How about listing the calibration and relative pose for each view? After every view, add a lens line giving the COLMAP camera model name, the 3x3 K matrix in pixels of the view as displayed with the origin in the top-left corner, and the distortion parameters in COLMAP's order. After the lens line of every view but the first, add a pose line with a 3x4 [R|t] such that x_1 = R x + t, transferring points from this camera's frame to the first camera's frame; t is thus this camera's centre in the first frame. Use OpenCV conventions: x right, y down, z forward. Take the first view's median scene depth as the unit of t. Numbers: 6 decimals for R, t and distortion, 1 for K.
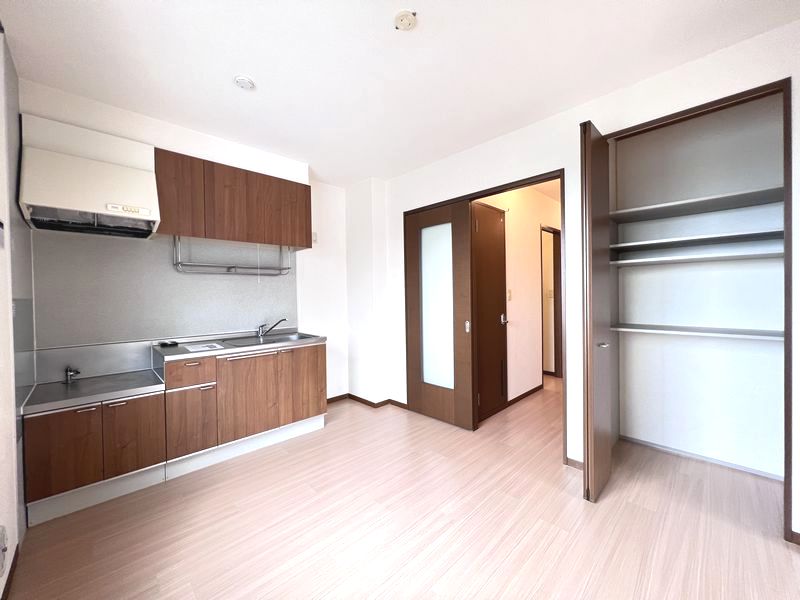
lens RADIAL K [[319.8, 0, 400.0], [0, 319.8, 300.0], [0, 0, 1]] dist [-0.019180, 0.000072]
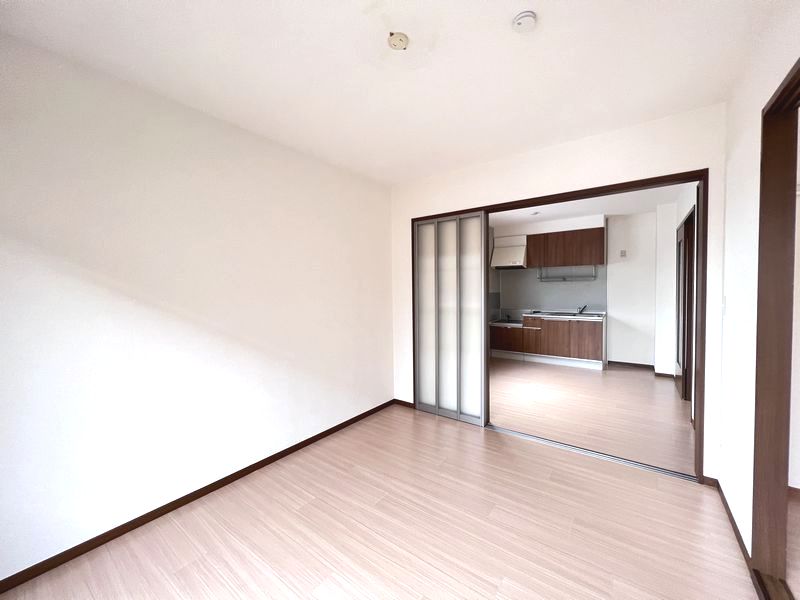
lens RADIAL K [[319.8, 0, 400.0], [0, 319.8, 300.0], [0, 0, 1]] dist [-0.019180, 0.000072]
pose [[0.135010, 0.053293, -0.989410, 1.488159], [-0.001337, 0.998561, 0.053604, -0.077044], [0.990843, -0.005914, 0.134887, -0.348420]]
